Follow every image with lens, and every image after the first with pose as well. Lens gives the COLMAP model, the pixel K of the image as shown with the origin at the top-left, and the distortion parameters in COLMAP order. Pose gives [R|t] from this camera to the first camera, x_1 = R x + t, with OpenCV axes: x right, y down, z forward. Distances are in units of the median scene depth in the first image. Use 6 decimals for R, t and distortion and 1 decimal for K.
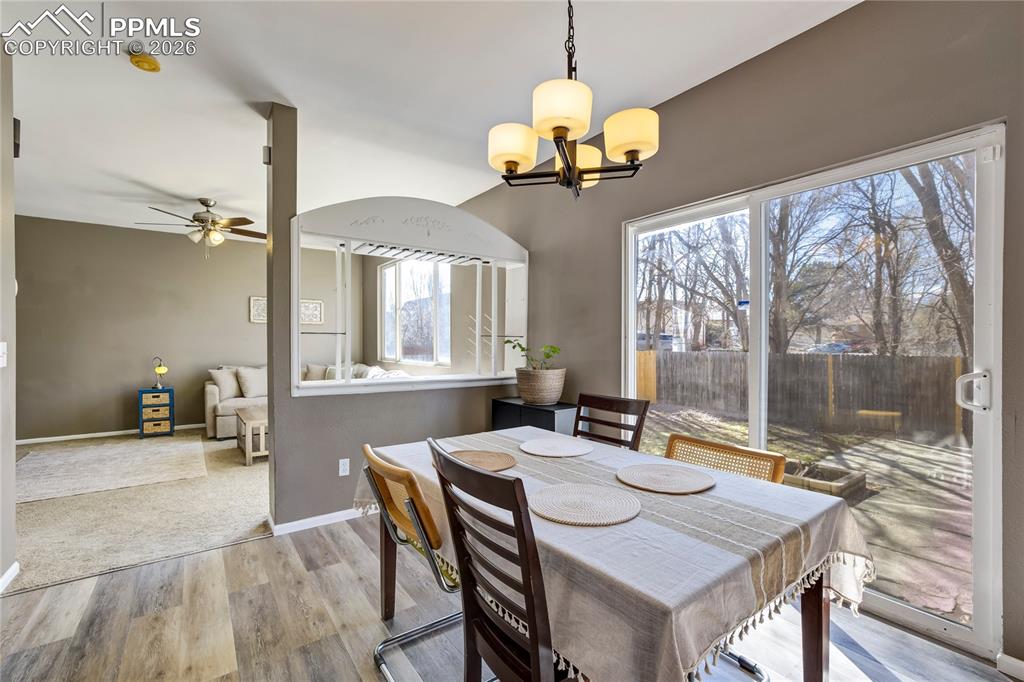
lens RADIAL K [[439.8, 0, 515.3], [0, 439.8, 346.4], [0, 0, 1]] dist [-0.038146, 0.014365]
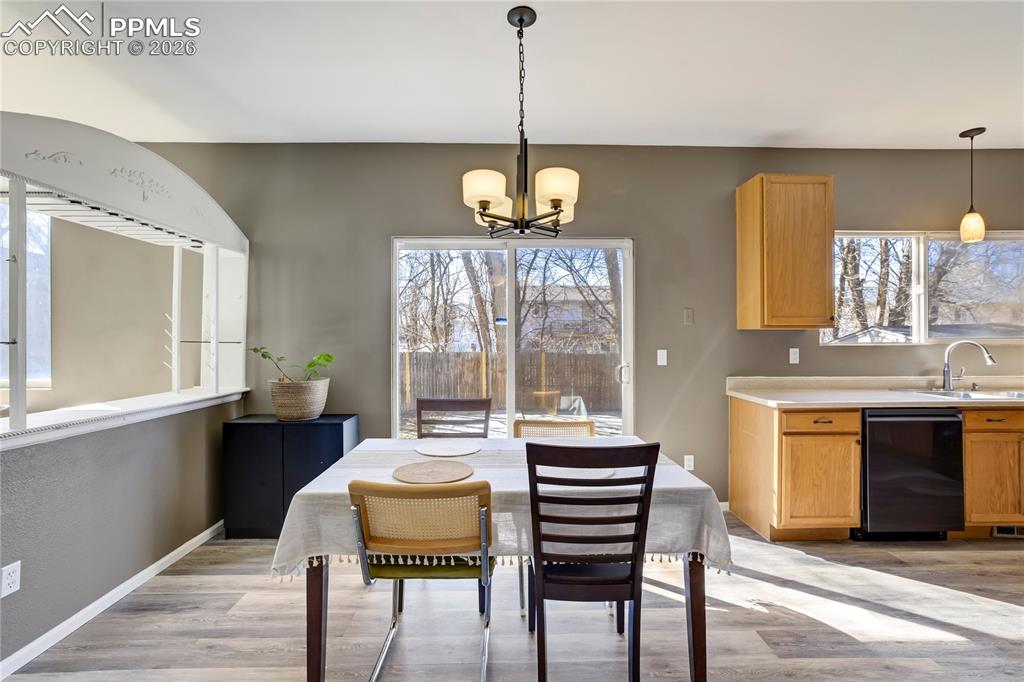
lens RADIAL K [[450.6, 0, 514.7], [0, 450.6, 339.6], [0, 0, 1]] dist [-0.035293, 0.017938]
pose [[0.578521, -0.000030, 0.815667, -0.270246], [0.008948, 0.999940, -0.006309, -0.013373], [-0.815618, 0.010948, 0.578487, 0.072987]]
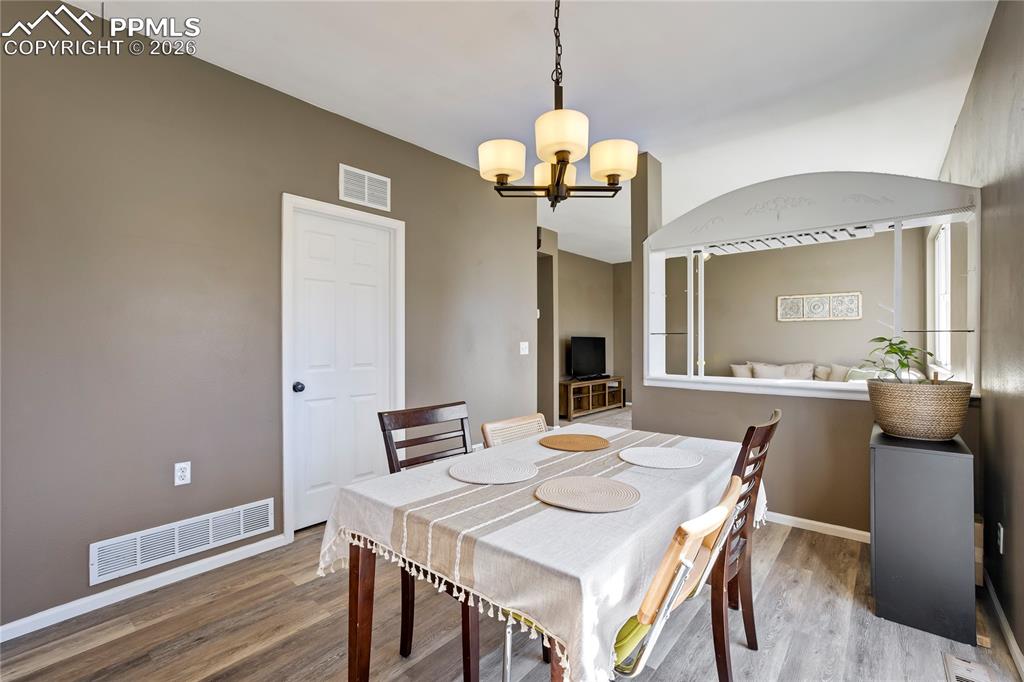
lens RADIAL K [[448.7, 0, 512.0], [0, 448.7, 341.0], [0, 0, 1]] dist [-0.037611, 0.017311]
pose [[0.223947, -0.002609, -0.974598, 0.335770], [-0.004688, 0.999982, -0.003754, -0.002246], [0.974590, 0.005410, 0.223931, 0.179387]]
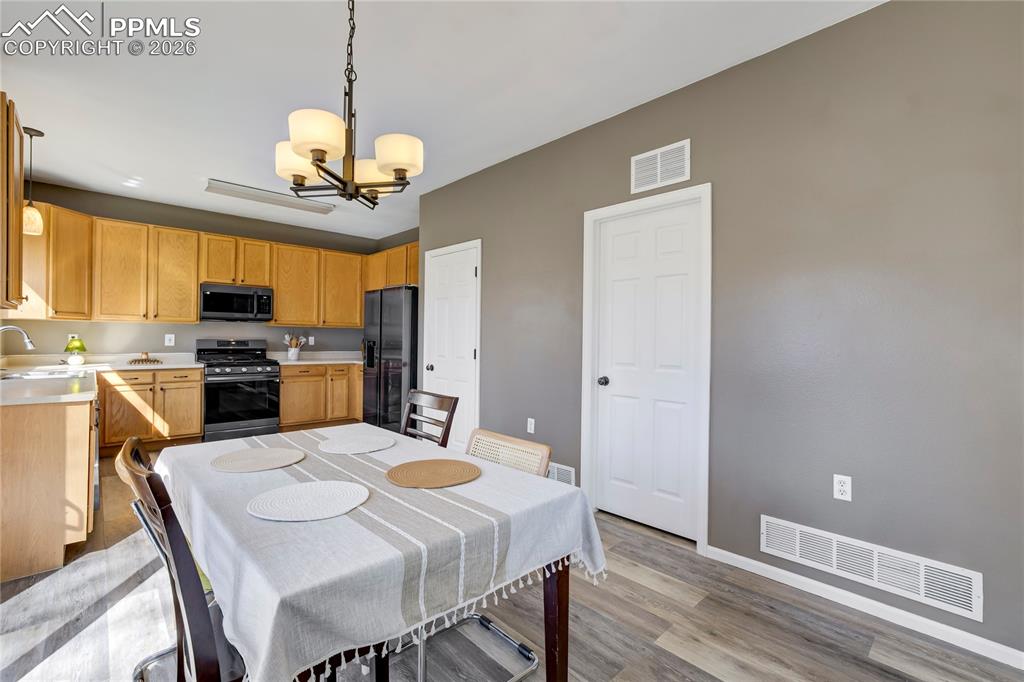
lens RADIAL K [[450.6, 0, 514.7], [0, 450.6, 339.6], [0, 0, 1]] dist [-0.035293, 0.017938]
pose [[-0.992922, -0.011433, -0.118214, -0.046117], [-0.012562, 0.999882, 0.008807, -0.006168], [0.118099, 0.010230, -0.992949, 0.614974]]
